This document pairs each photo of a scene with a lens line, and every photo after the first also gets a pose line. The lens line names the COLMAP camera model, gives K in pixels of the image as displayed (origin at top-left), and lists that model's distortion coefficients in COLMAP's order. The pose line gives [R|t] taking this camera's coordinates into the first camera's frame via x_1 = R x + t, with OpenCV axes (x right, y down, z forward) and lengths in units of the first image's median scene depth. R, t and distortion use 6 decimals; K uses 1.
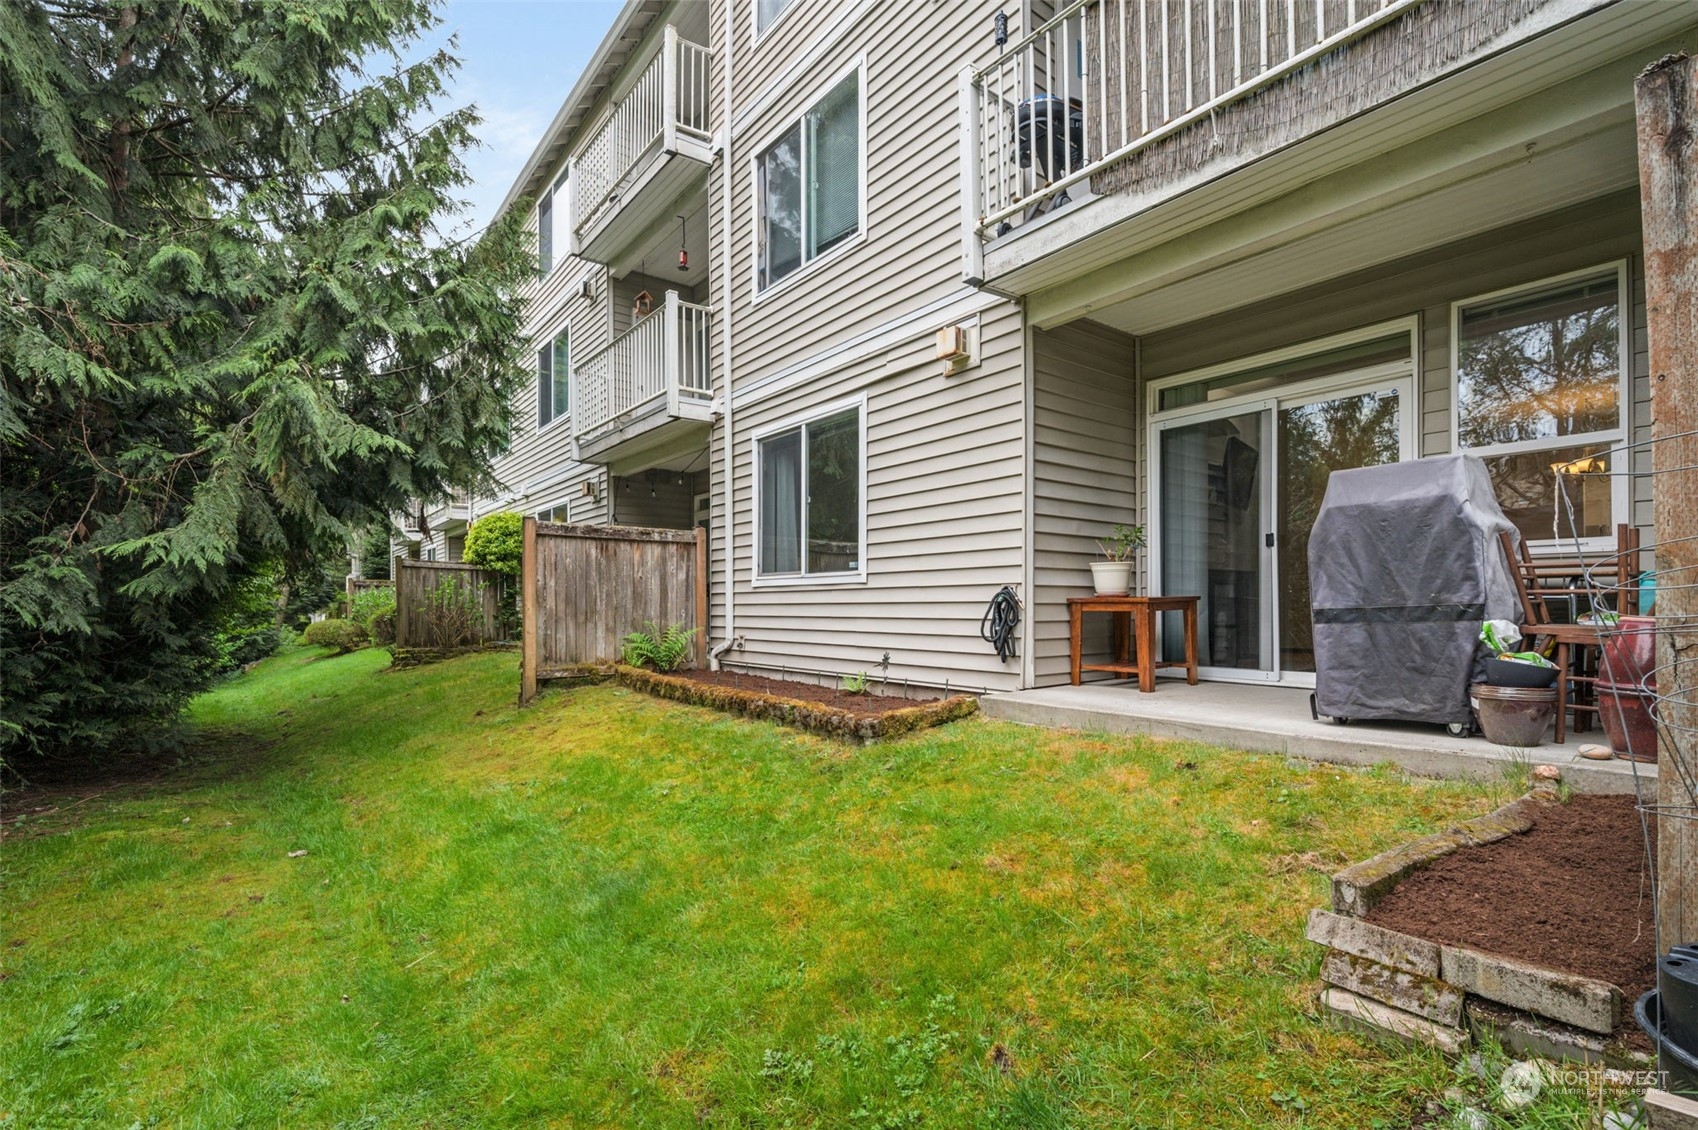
lens RADIAL K [[801.7, 0, 847.8], [0, 801.7, 606.2], [0, 0, 1]] dist [-0.000605, -0.000017]
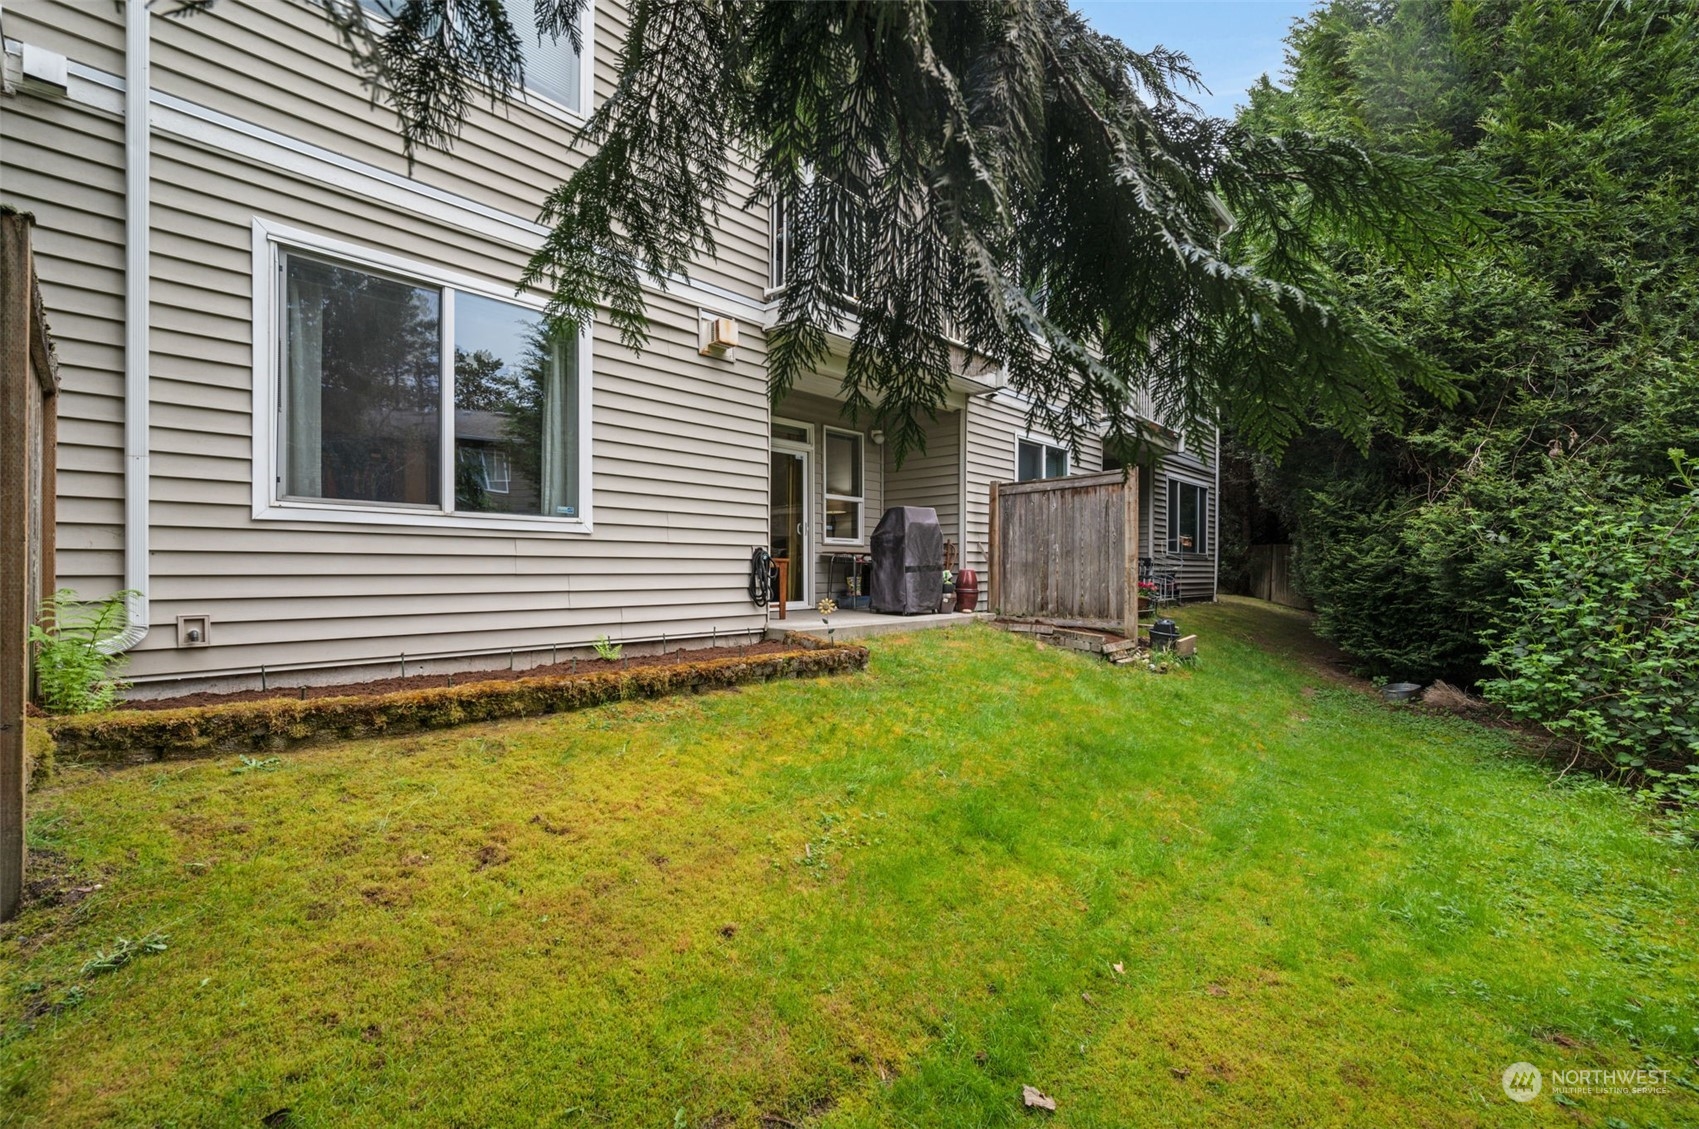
lens RADIAL K [[780.7, 0, 849.5], [0, 780.7, 564.5], [0, 0, 1]] dist [-0.011664, -0.000062]
pose [[-0.218343, 0.007127, 0.975846, -0.968208], [-0.005169, 0.999951, -0.008460, 0.010821], [-0.975858, -0.006891, -0.218295, 1.033562]]
